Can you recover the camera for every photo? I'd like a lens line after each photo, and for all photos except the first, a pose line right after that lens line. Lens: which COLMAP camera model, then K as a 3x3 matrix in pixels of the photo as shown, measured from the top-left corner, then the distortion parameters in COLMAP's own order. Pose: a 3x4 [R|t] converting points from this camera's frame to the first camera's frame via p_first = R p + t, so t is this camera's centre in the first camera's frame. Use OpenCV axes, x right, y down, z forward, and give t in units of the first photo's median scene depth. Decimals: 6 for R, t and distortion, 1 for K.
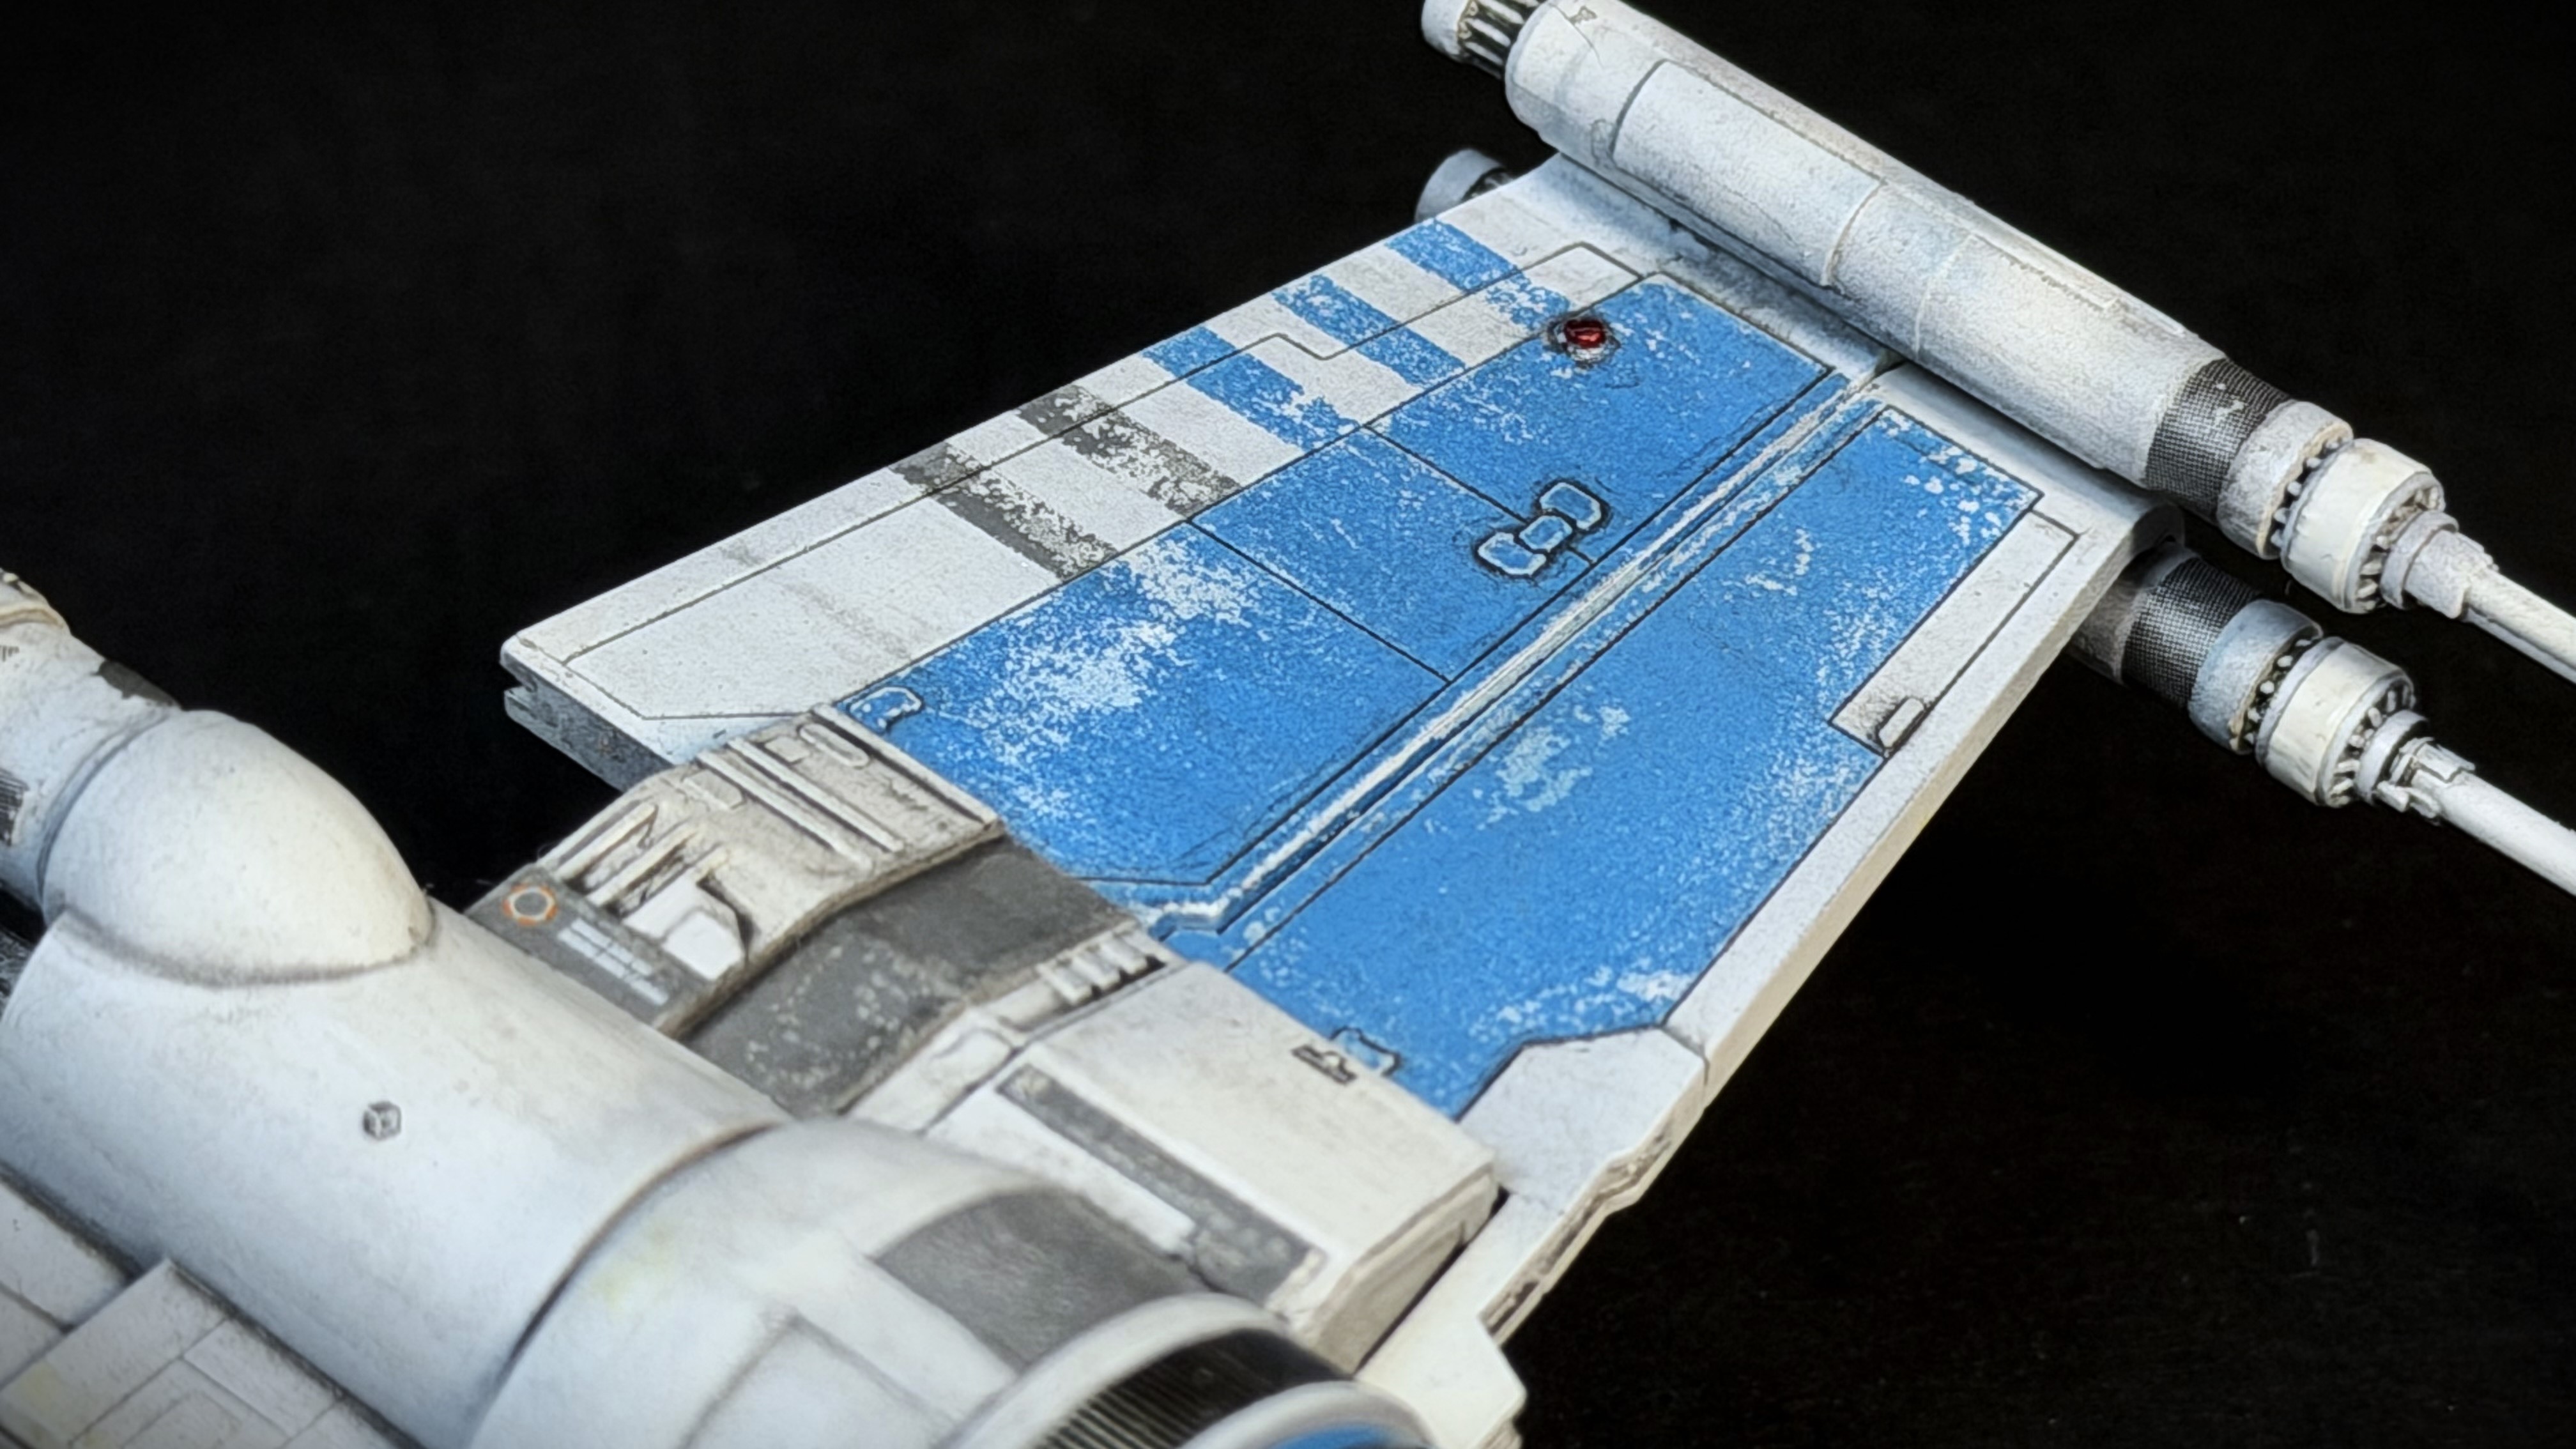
lens RADIAL K [[8048.9, 0, 1288.0], [0, 8048.9, 724.5], [0, 0, 1]] dist [0.145022, 0.005127]
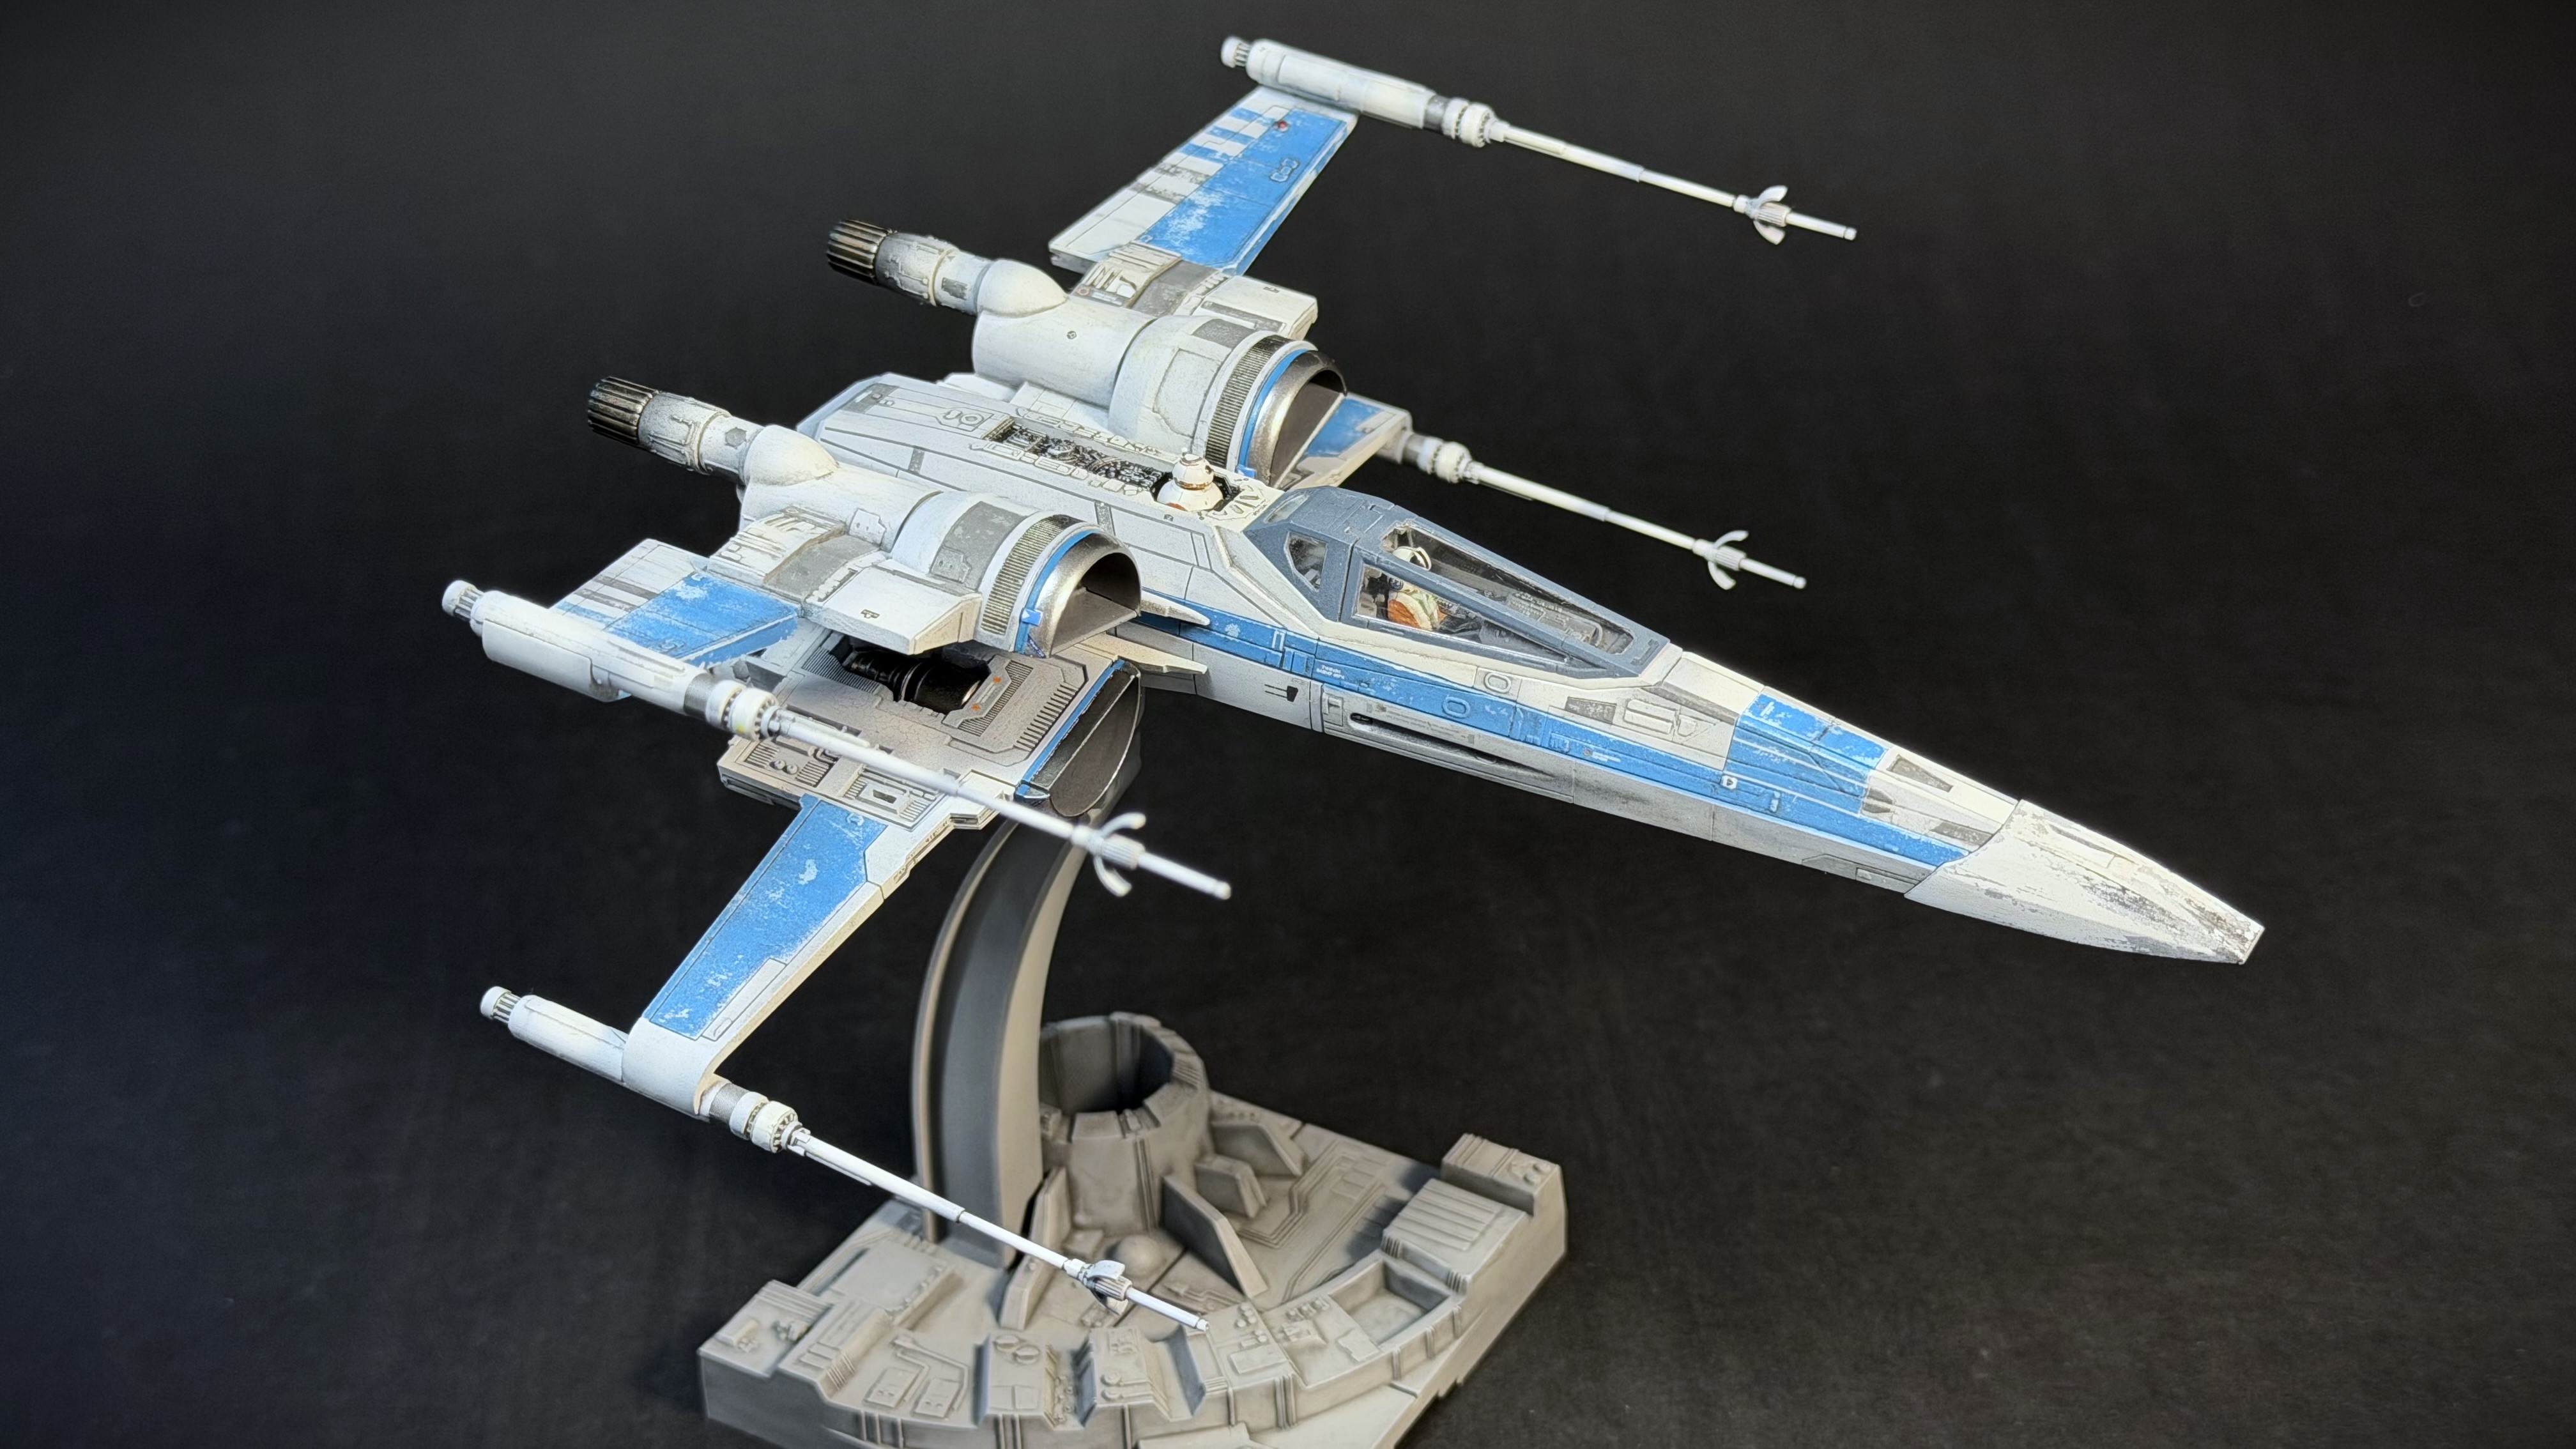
lens RADIAL K [[3859.8, 0, 1339.2], [0, 3859.8, 739.9], [0, 0, 1]] dist [0.244615, 0.023977]
pose [[0.971872, -0.215964, 0.093939, -0.194891], [0.212468, 0.976091, 0.045874, 0.179027], [-0.101600, -0.024625, 0.994521, -1.014464]]
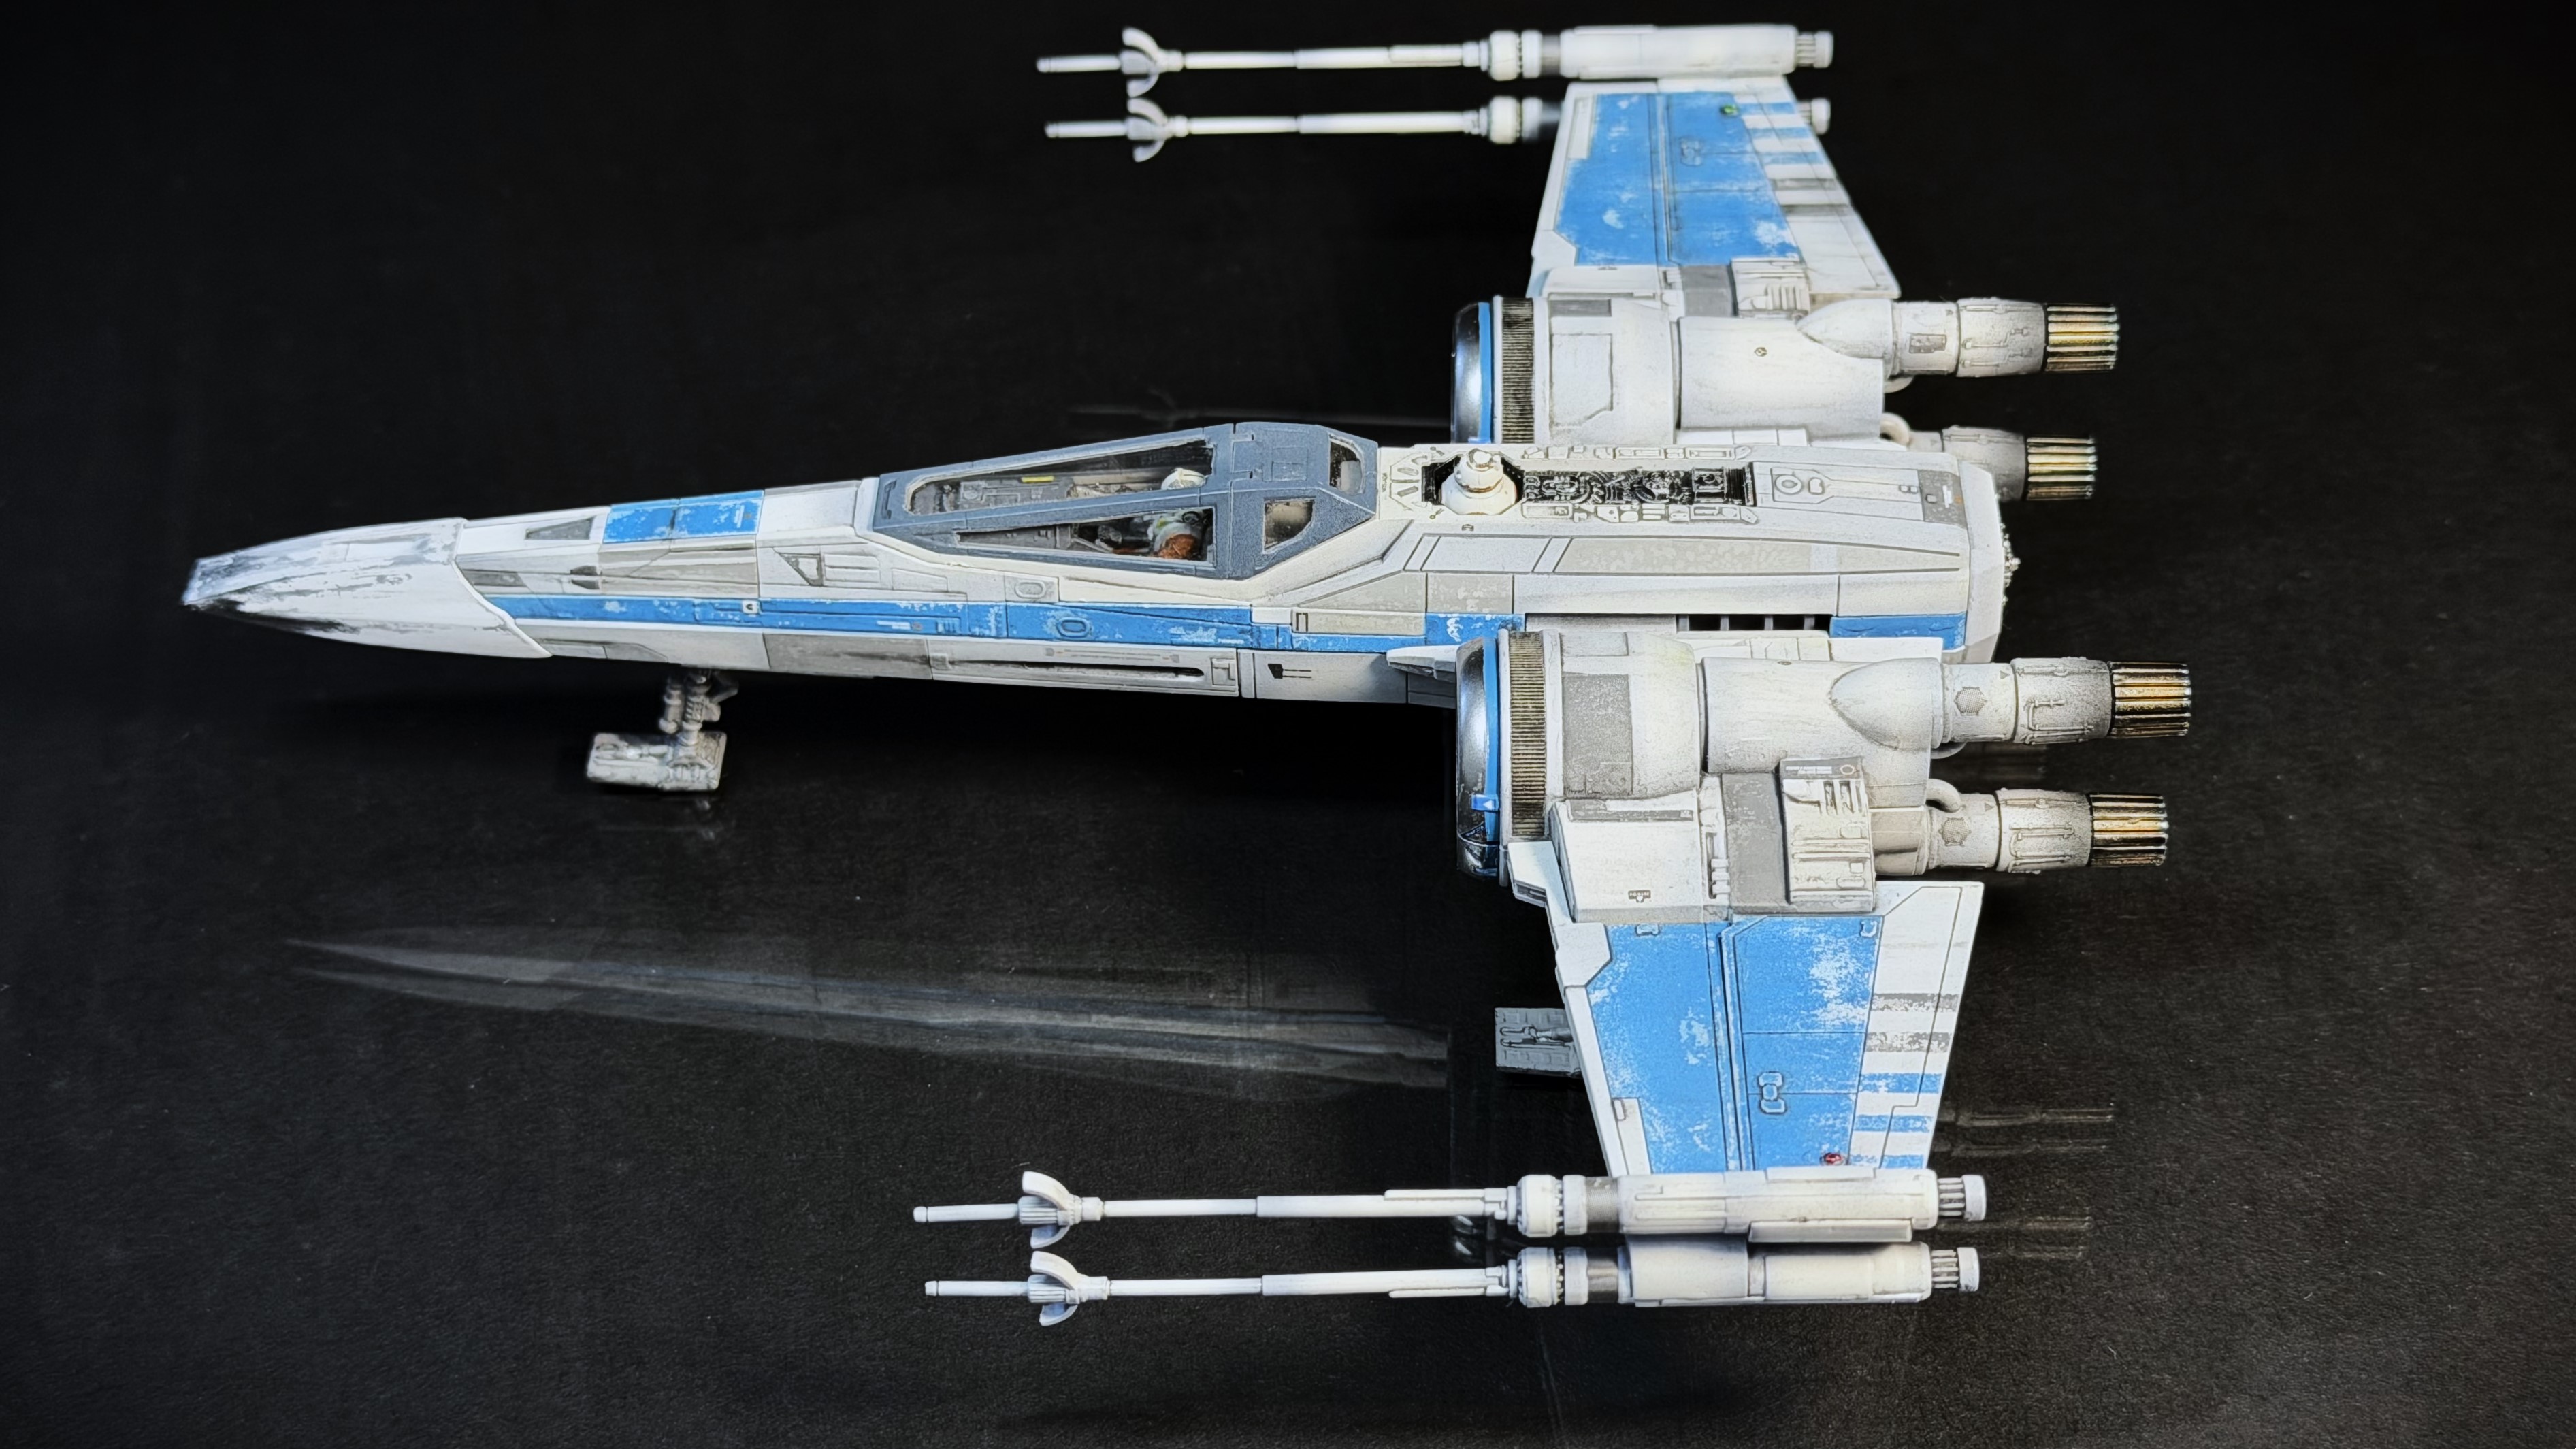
lens RADIAL K [[3859.8, 0, 1339.2], [0, 3859.8, 739.9], [0, 0, 1]] dist [0.244615, 0.023977]
pose [[-0.760683, 0.458524, -0.459475, 0.707695], [-0.455755, 0.126771, 0.881032, -1.156392], [0.462223, 0.879593, 0.112542, 0.680791]]
